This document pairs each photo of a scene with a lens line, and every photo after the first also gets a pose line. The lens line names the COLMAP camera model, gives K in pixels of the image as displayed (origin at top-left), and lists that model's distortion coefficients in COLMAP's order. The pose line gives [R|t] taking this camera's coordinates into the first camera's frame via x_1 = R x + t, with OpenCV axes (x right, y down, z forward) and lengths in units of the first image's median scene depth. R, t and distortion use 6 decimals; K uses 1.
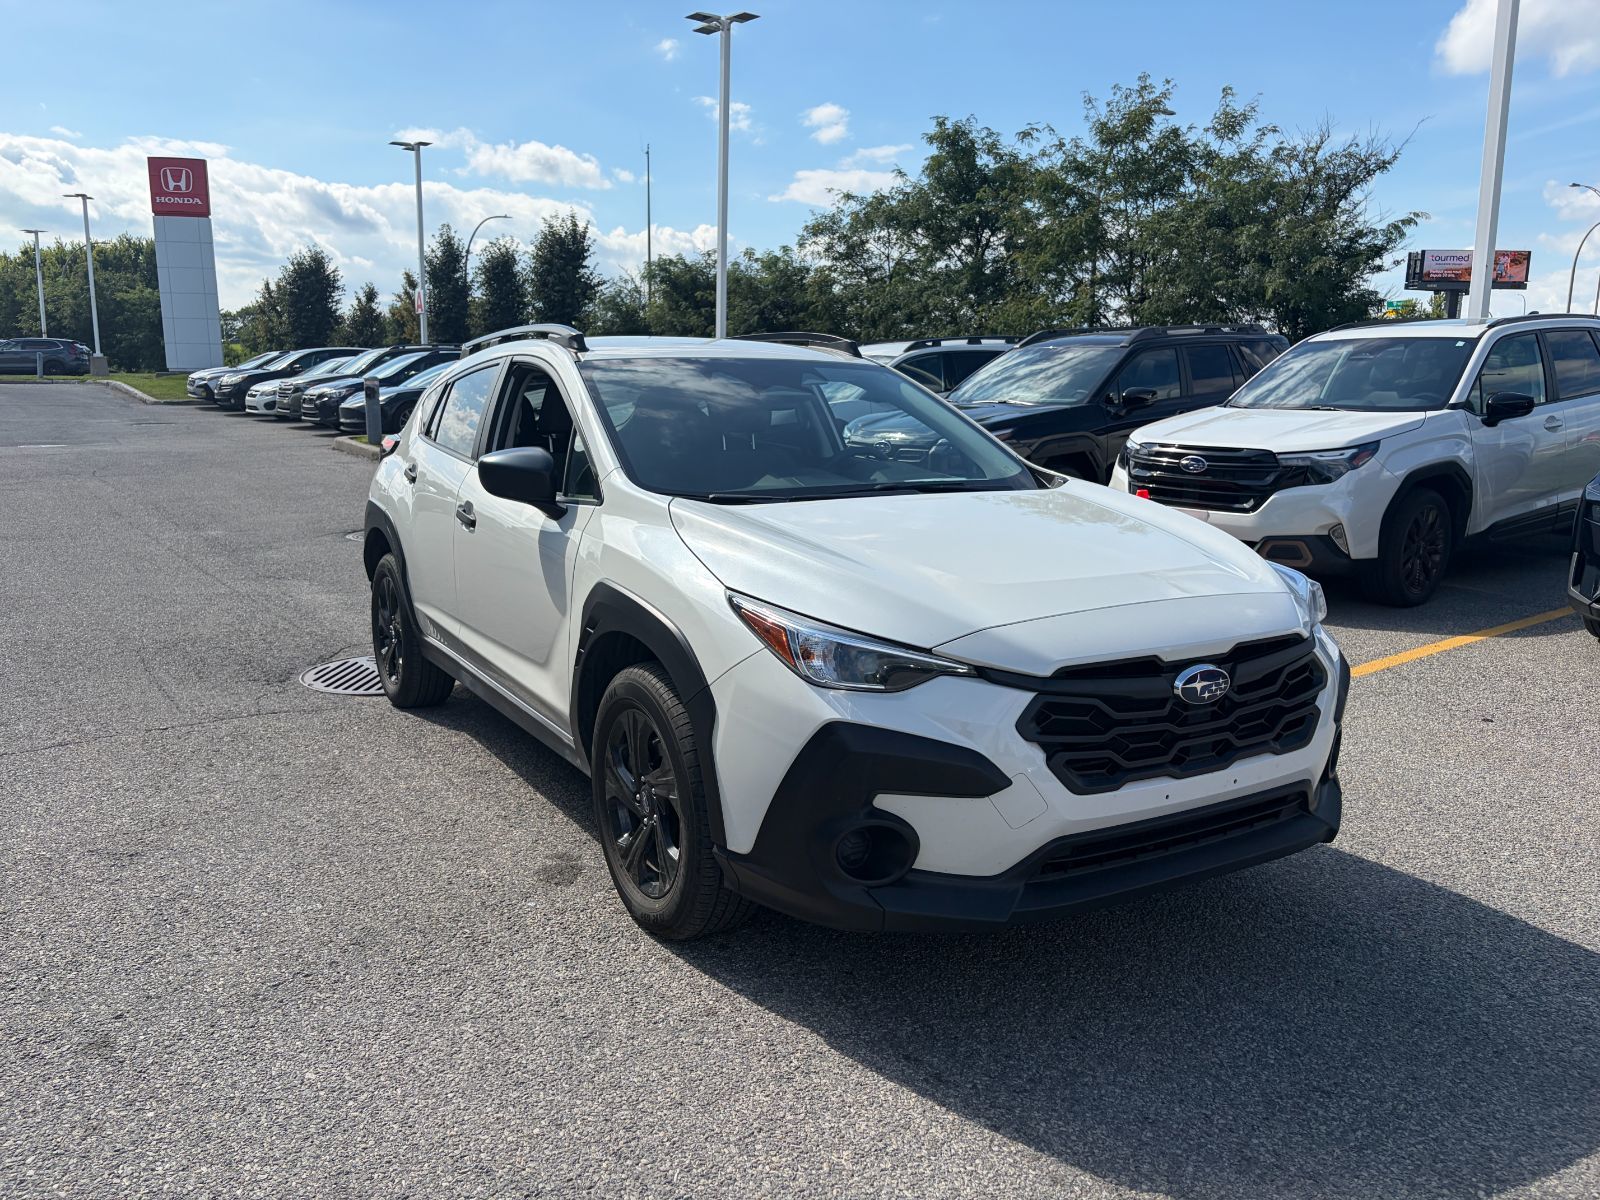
lens RADIAL K [[1233.2, 0, 781.5], [0, 1233.2, 596.8], [0, 0, 1]] dist [0.052435, -0.058912]
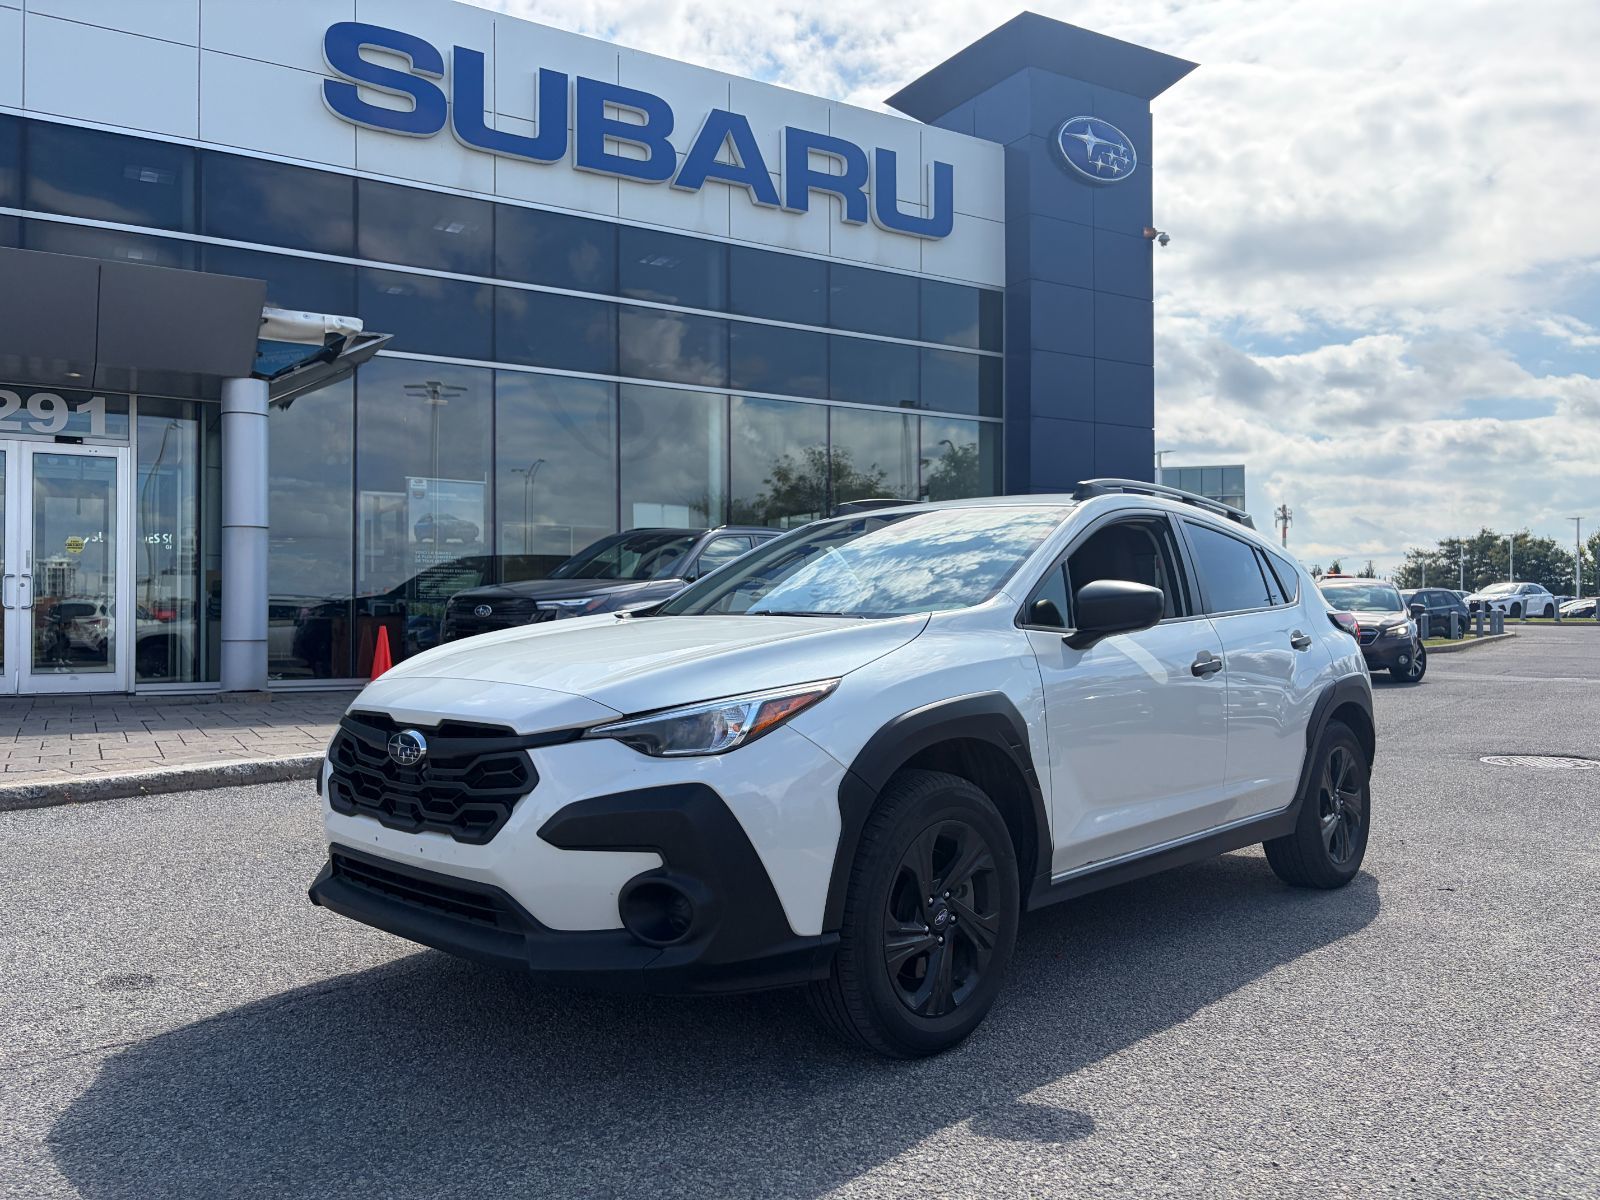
lens RADIAL K [[1233.2, 0, 781.5], [0, 1233.2, 596.8], [0, 0, 1]] dist [0.052435, -0.058912]
pose [[0.269215, -0.030854, -0.962586, 0.085118], [-0.166692, 0.982909, -0.078126, -0.001759], [0.948545, 0.181488, 0.259470, 0.056870]]
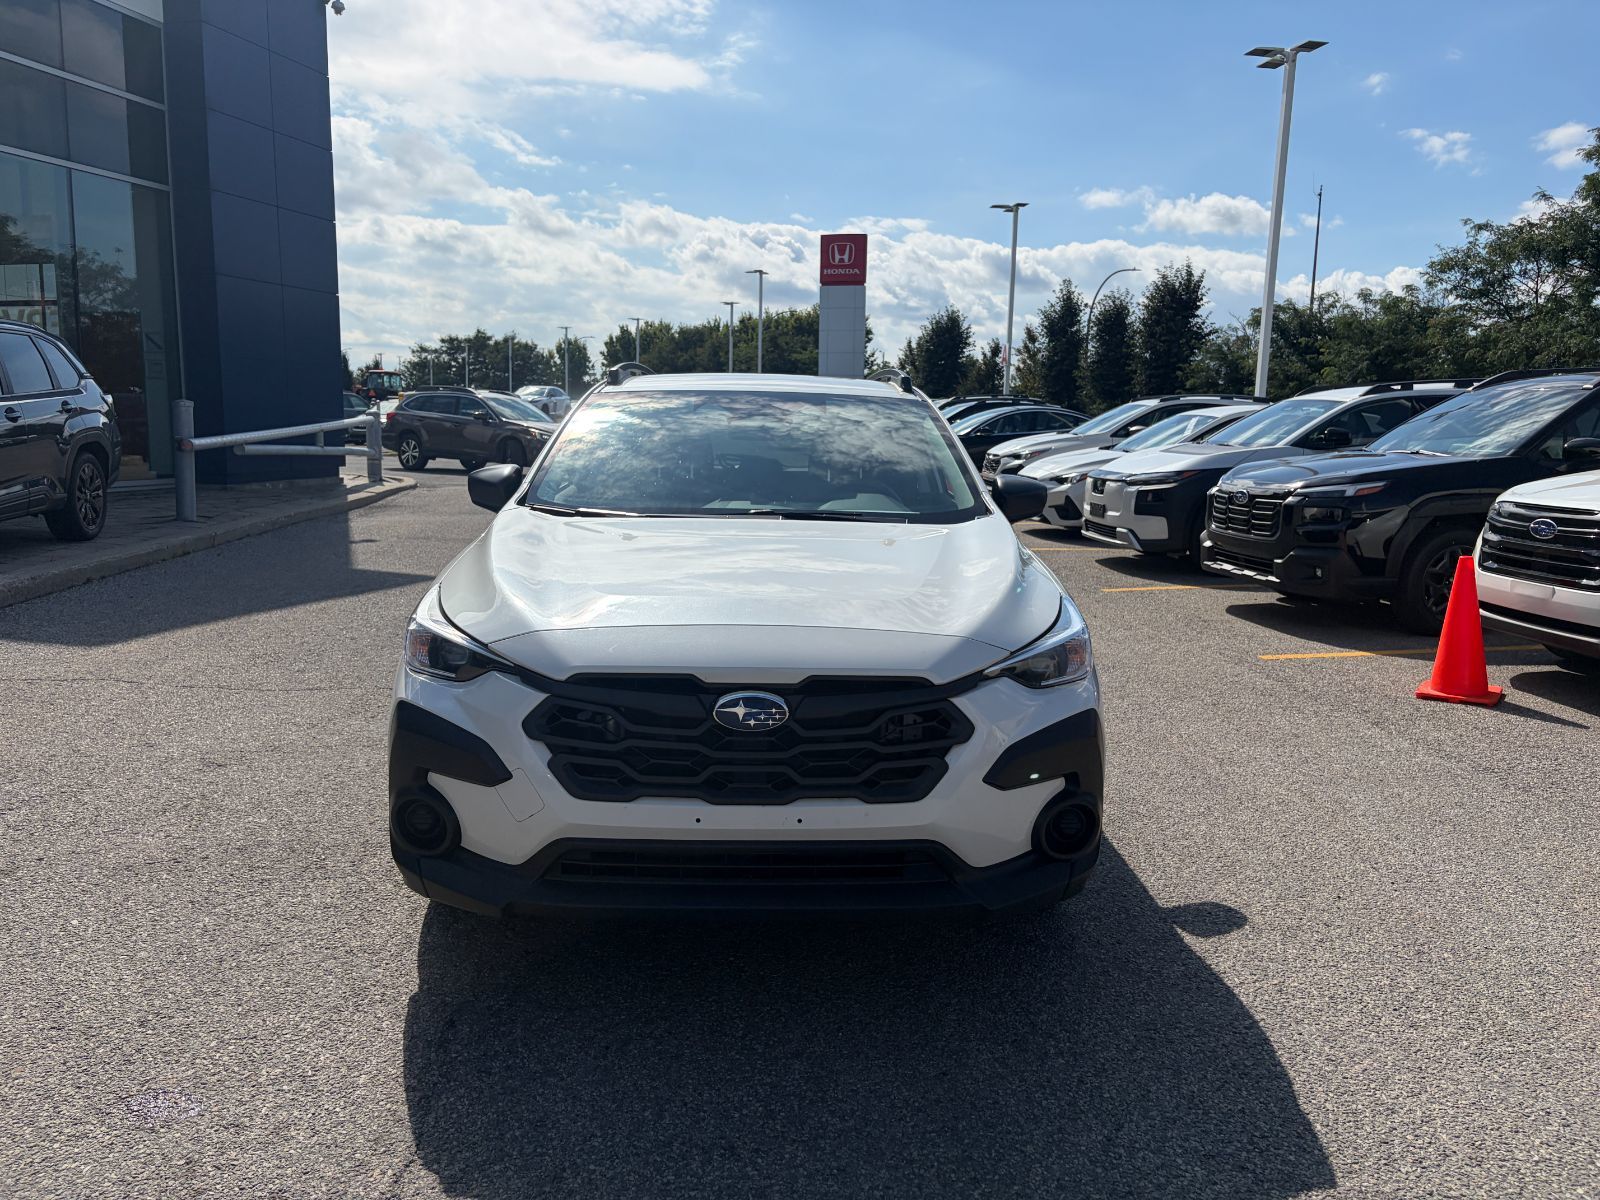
lens RADIAL K [[1233.1, 0, 820.8], [0, 1233.1, 617.7], [0, 0, 1]] dist [0.002304, 0.001079]
pose [[0.883678, 0.080631, -0.461099, 0.046599], [-0.091660, 0.995789, -0.001533, -0.000320], [0.459034, 0.043620, 0.887347, 0.009540]]
